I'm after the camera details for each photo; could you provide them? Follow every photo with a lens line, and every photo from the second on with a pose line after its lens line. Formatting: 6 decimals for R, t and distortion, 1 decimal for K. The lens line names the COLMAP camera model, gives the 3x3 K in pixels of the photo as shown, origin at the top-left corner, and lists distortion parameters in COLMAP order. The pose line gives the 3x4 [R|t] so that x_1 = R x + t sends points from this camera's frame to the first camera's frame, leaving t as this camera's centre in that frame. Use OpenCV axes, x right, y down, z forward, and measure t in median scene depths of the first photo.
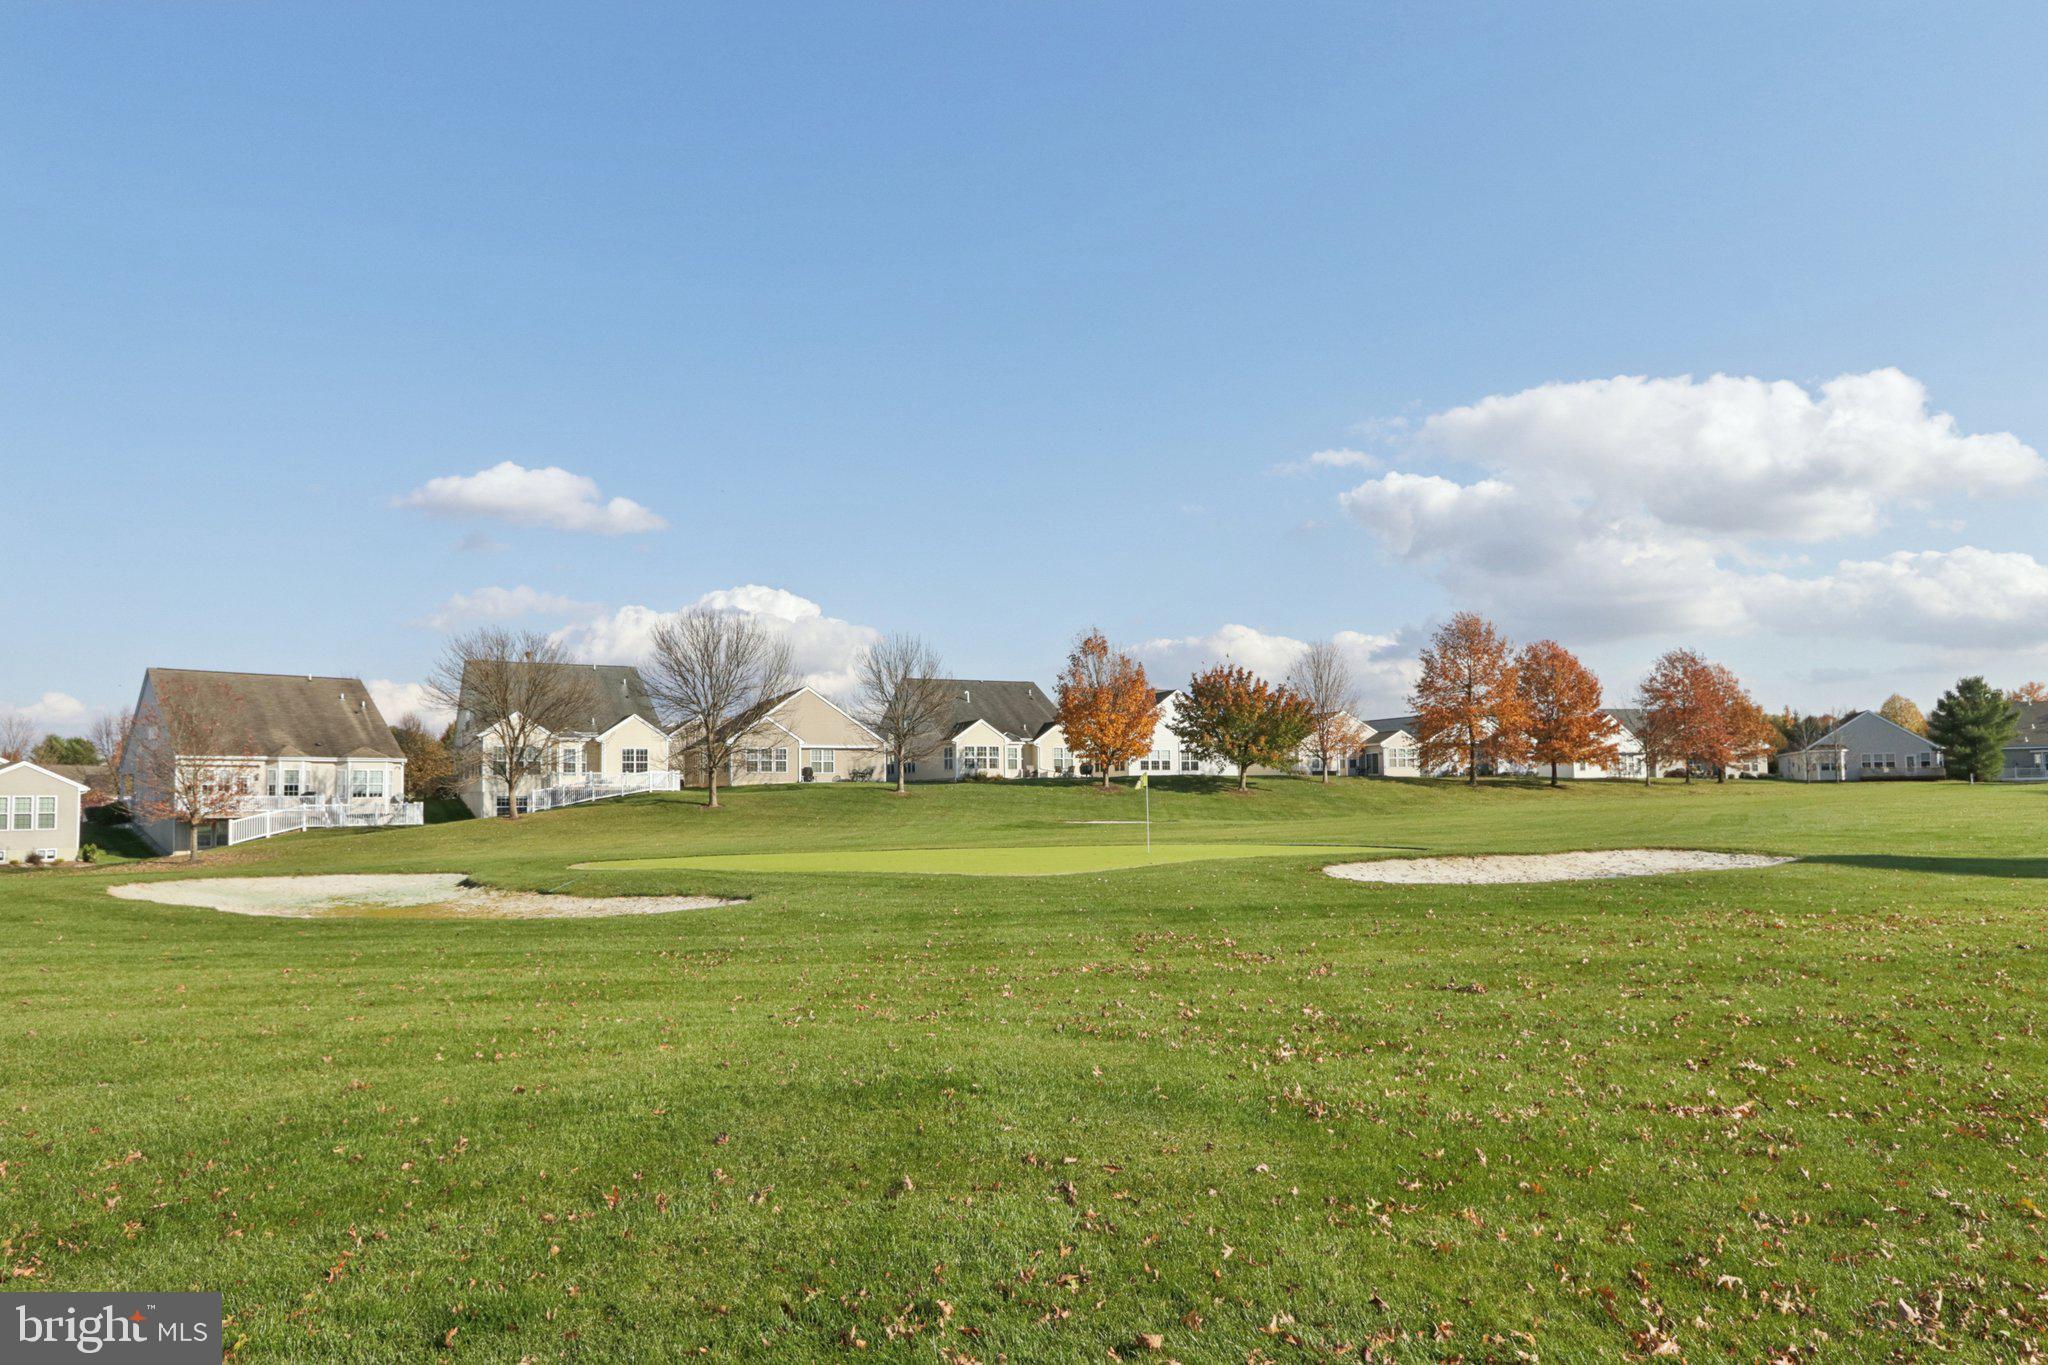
lens RADIAL K [[1206.7, 0, 1024.0], [0, 1206.7, 682.5], [0, 0, 1]] dist [-0.005041, -0.001303]
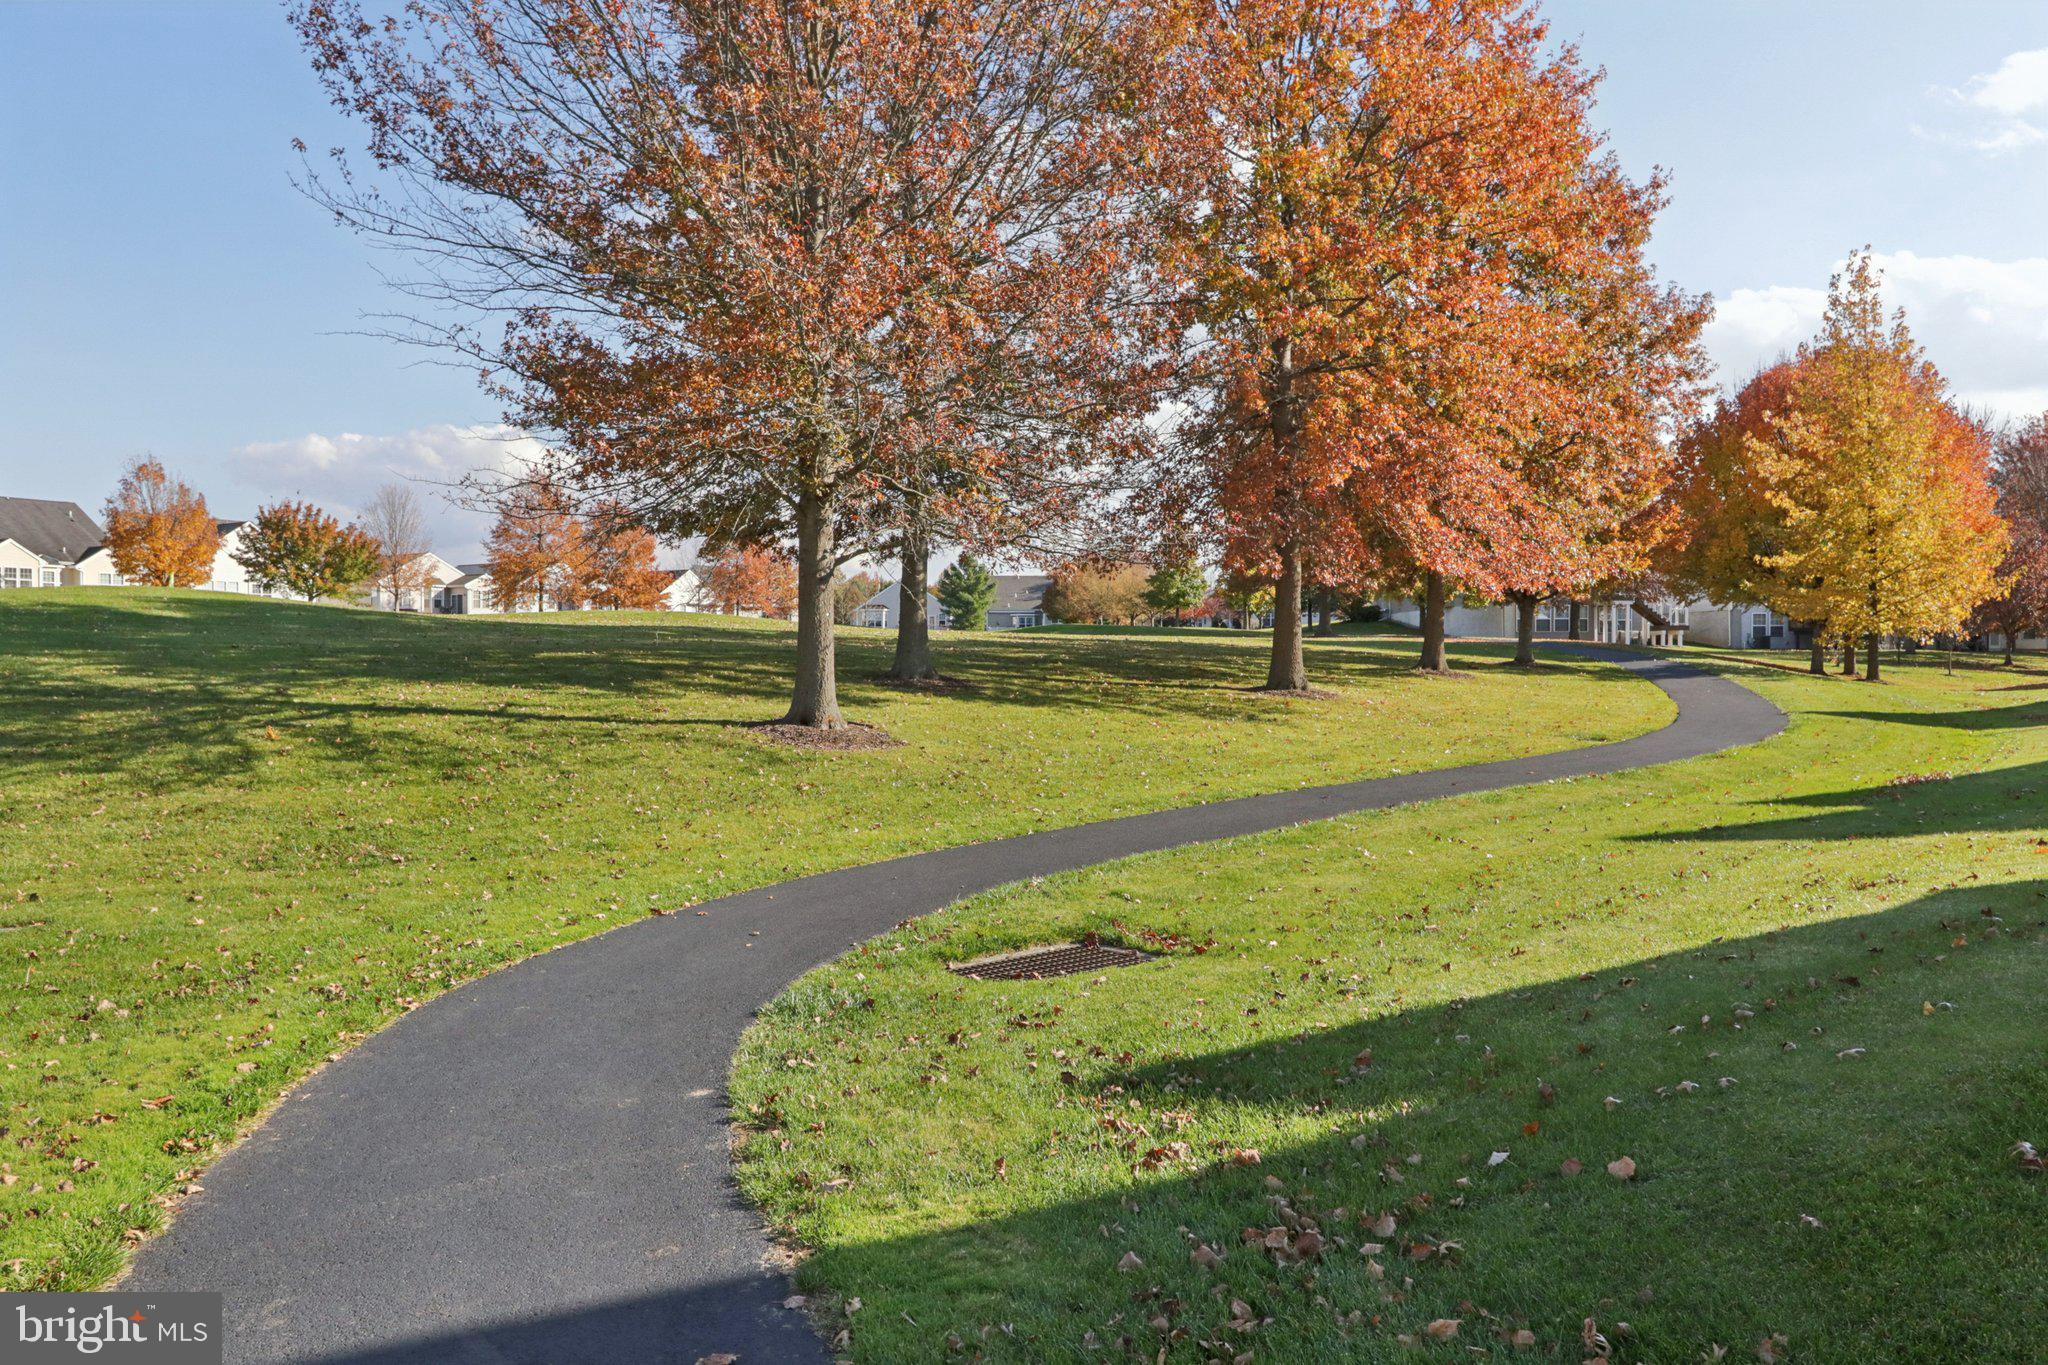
lens RADIAL K [[1479.8, 0, 1021.8], [0, 1479.8, 660.9], [0, 0, 1]] dist [-0.000643, 0.004523]
pose [[0.834617, 0.013376, 0.550669, -0.012301], [-0.061105, 0.995783, 0.068426, -0.002303], [-0.547431, -0.090758, 0.831915, -0.434417]]
